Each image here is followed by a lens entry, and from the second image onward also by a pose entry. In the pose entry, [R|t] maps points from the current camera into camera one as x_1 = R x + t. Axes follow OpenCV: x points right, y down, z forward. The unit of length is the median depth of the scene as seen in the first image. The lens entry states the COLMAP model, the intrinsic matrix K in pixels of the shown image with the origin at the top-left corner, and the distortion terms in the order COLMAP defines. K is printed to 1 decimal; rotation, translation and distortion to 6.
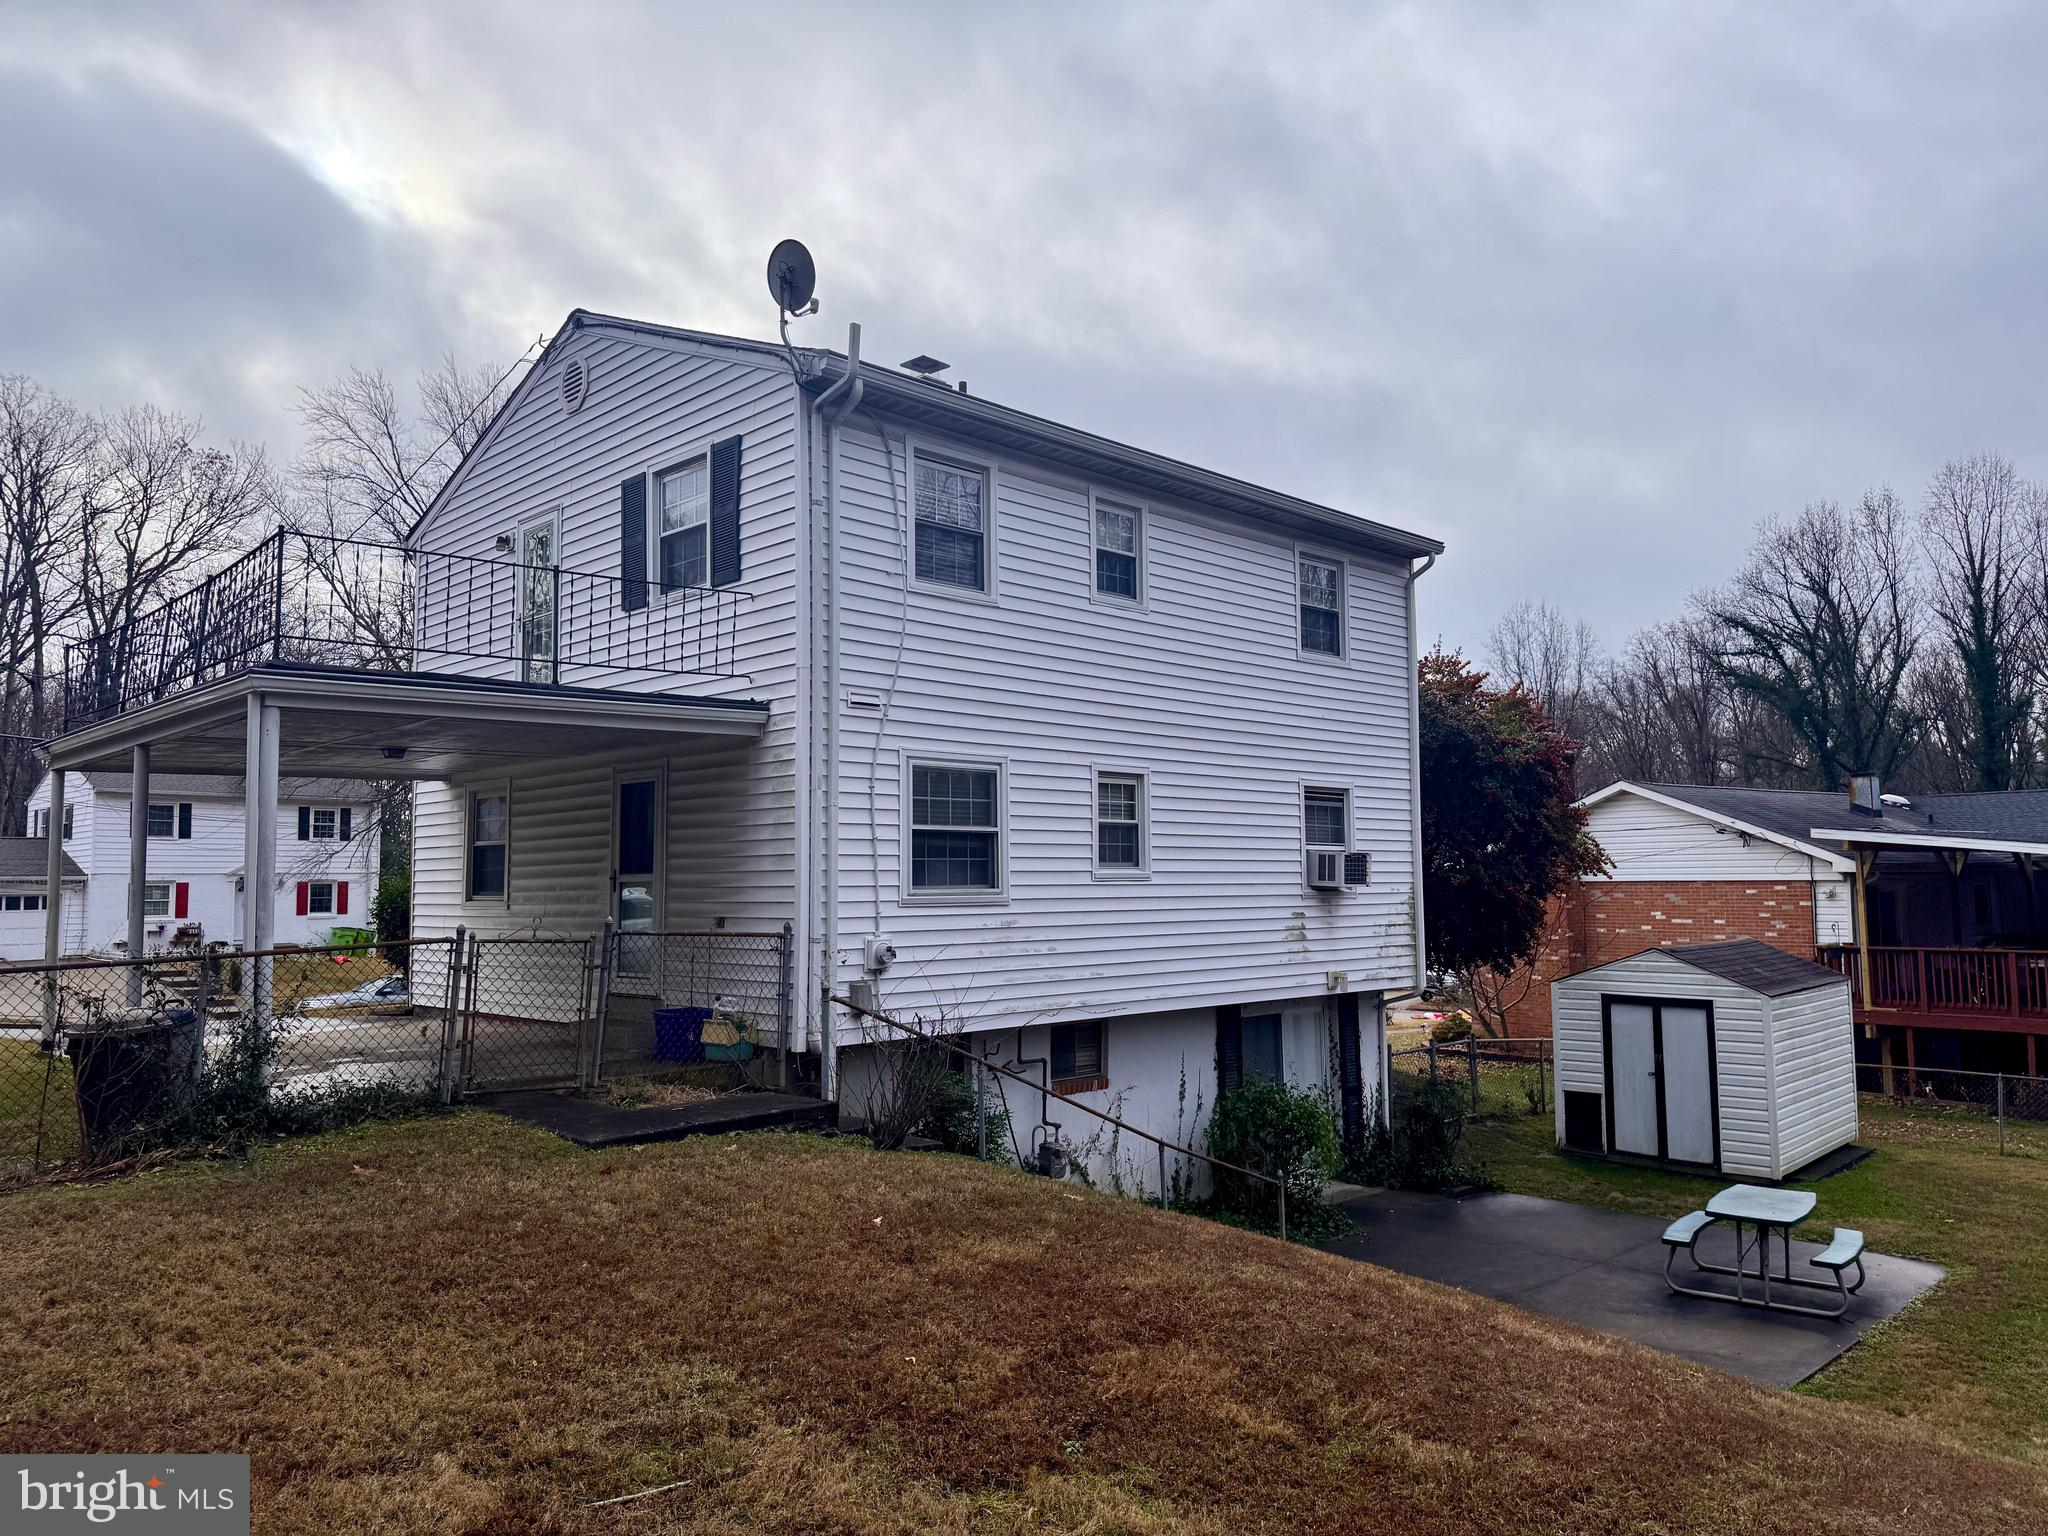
lens RADIAL K [[1442.4, 0, 1031.7], [0, 1442.4, 768.0], [0, 0, 1]] dist [0.061275, -0.065644]
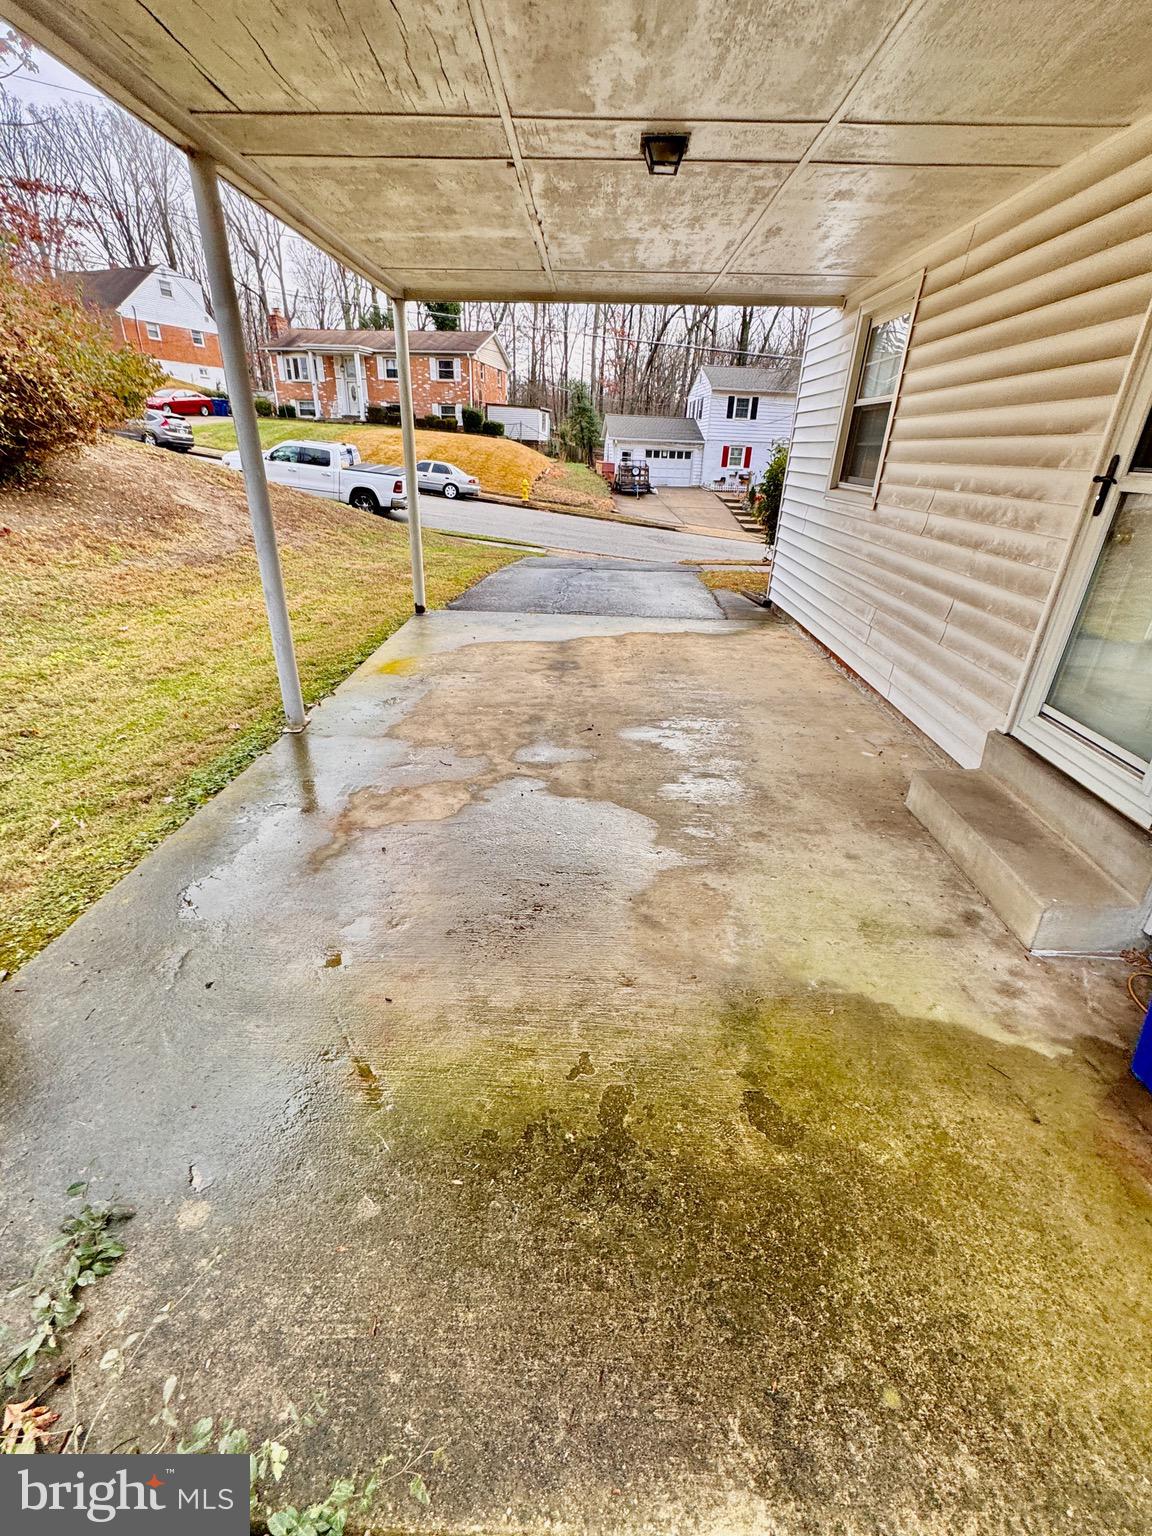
lens RADIAL K [[645.0, 0, 577.6], [0, 645.0, 765.8], [0, 0, 1]] dist [-0.003475, 0.000089]
pose [[0.685856, 0.355581, -0.634952, -0.116607], [0.015841, 0.865001, 0.501521, 0.024780], [0.727565, -0.354029, 0.587633, 0.356434]]
